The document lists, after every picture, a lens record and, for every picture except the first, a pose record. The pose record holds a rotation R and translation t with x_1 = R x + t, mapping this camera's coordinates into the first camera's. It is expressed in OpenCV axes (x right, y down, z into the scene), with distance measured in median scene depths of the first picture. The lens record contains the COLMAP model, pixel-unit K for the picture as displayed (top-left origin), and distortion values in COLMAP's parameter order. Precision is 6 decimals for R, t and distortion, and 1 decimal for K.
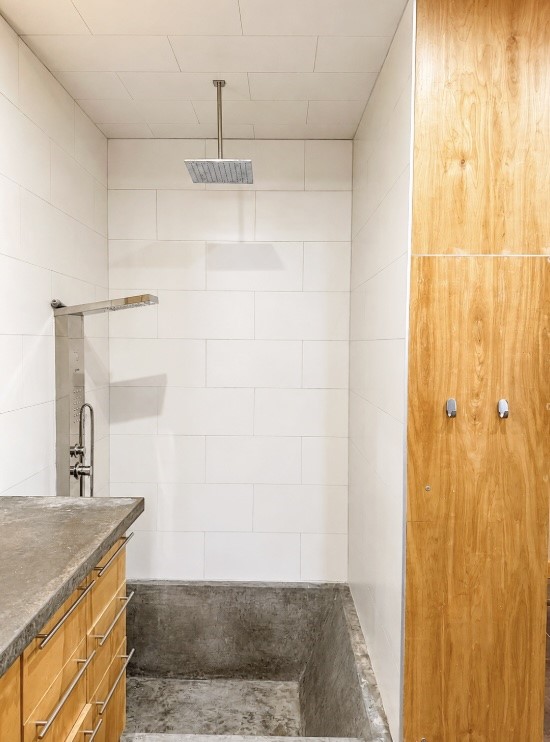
lens RADIAL K [[533.0, 0, 275.0], [0, 533.0, 371.0], [0, 0, 1]] dist [0.006379, -0.030243]
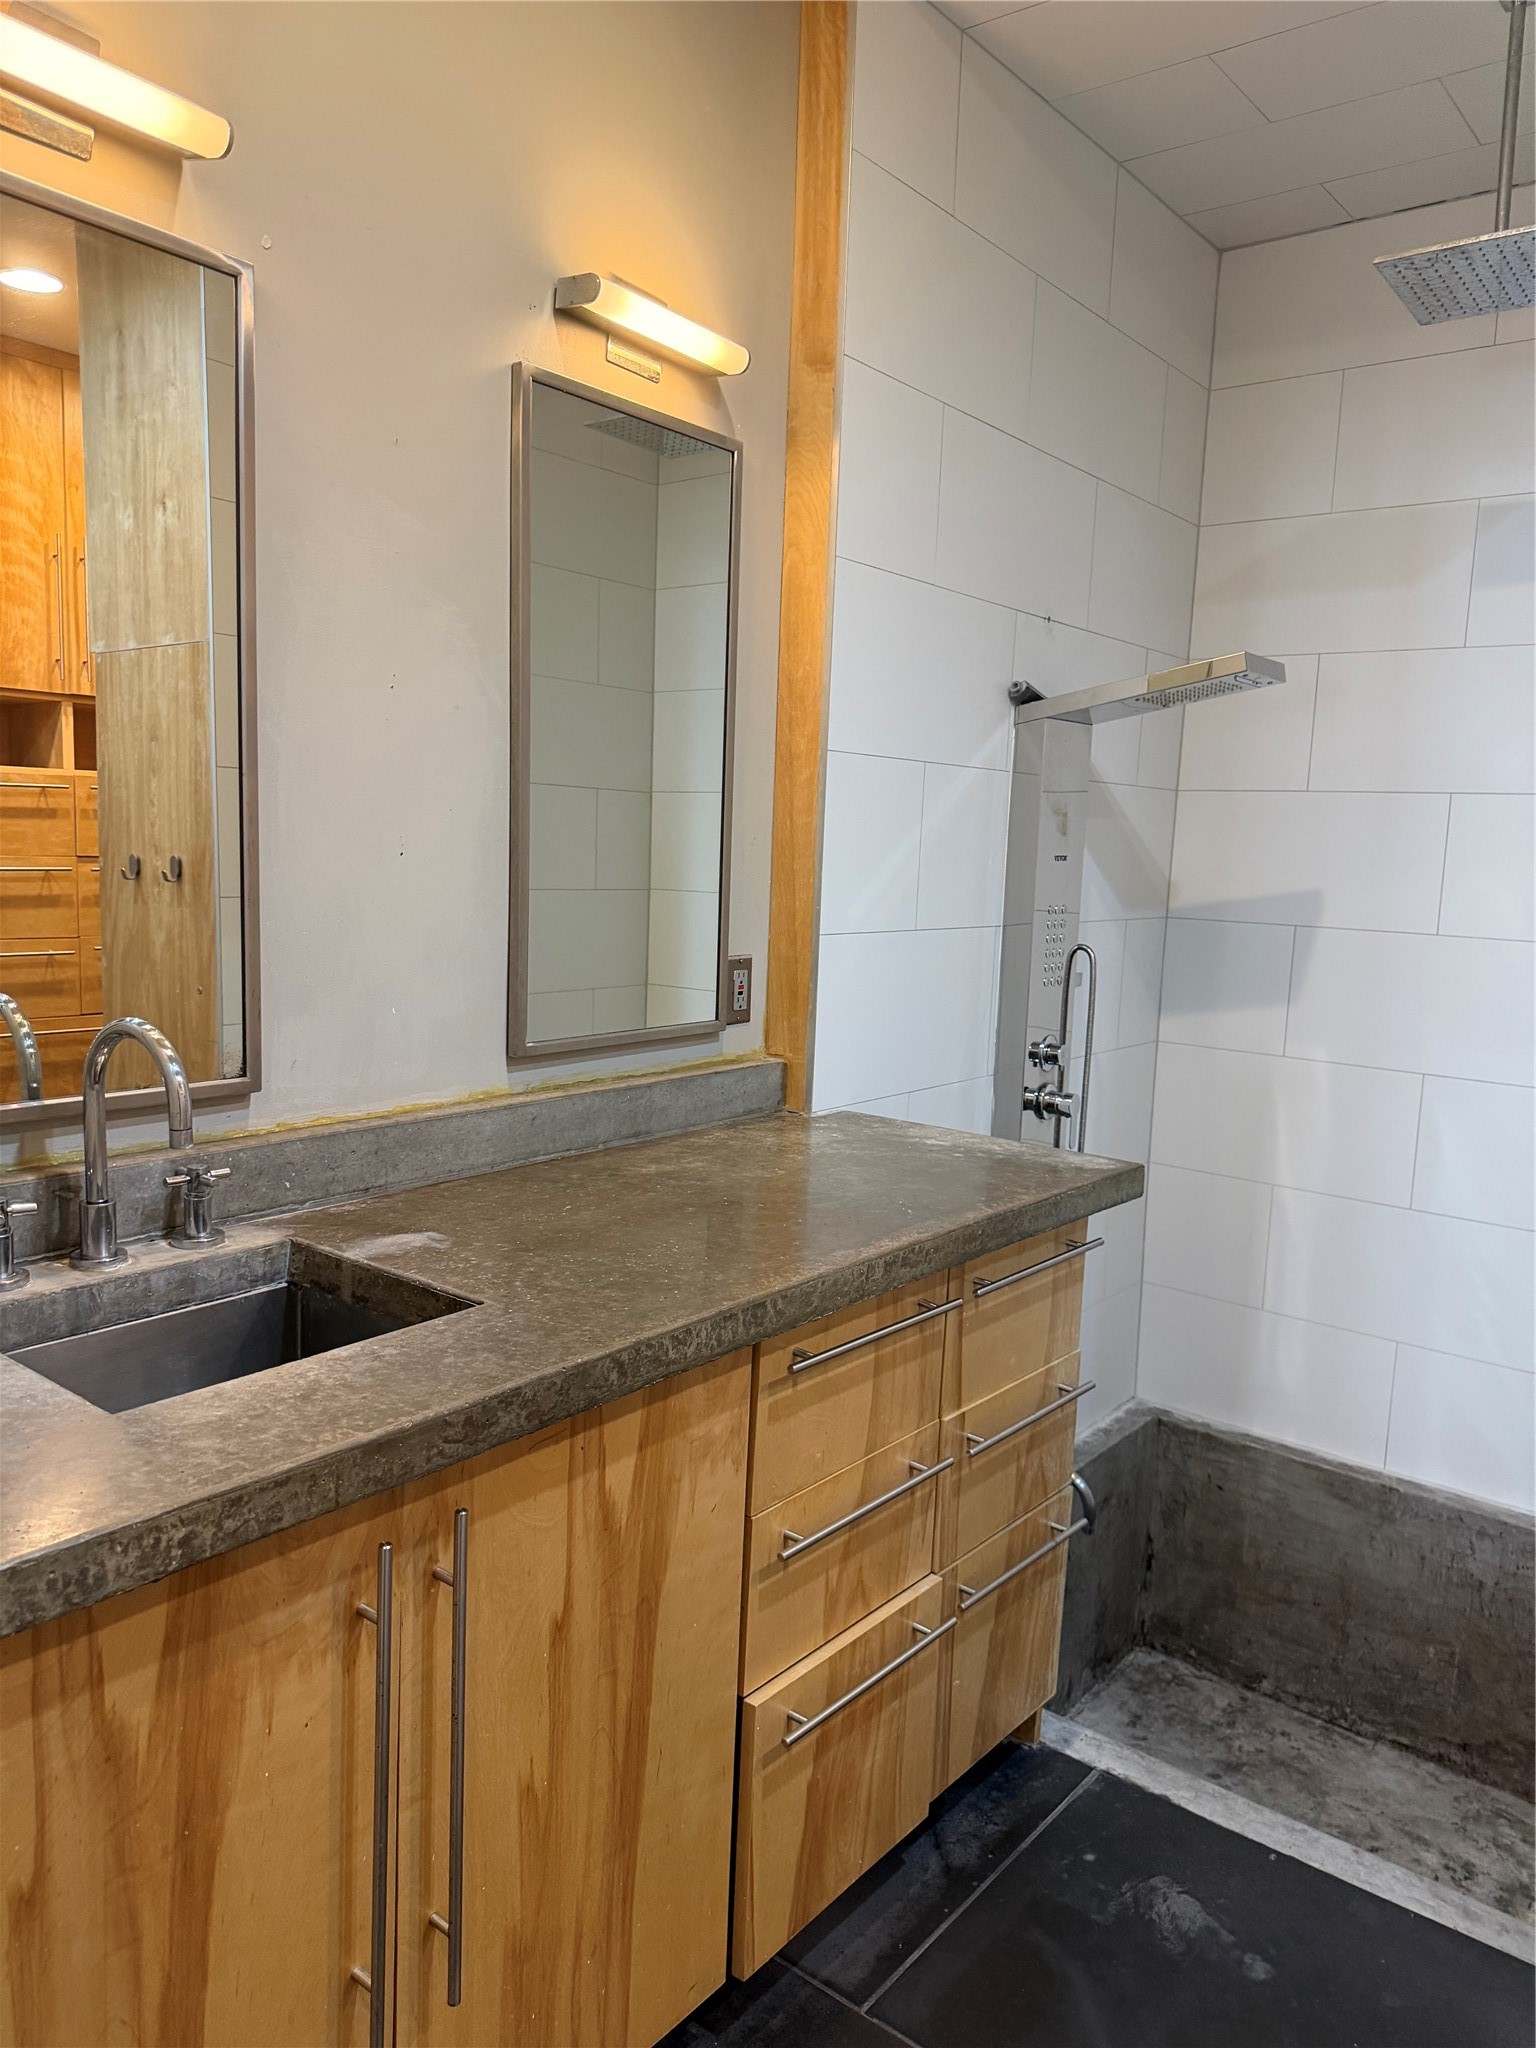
lens RADIAL K [[1418.6, 0, 768.0], [0, 1418.6, 1024.0], [0, 0, 1]] dist [0.004299, 0.001247]
pose [[0.799624, 0.102818, -0.591633, 0.100863], [-0.057740, 0.993832, 0.094677, 0.033575], [0.597719, -0.041545, 0.800629, -0.009863]]
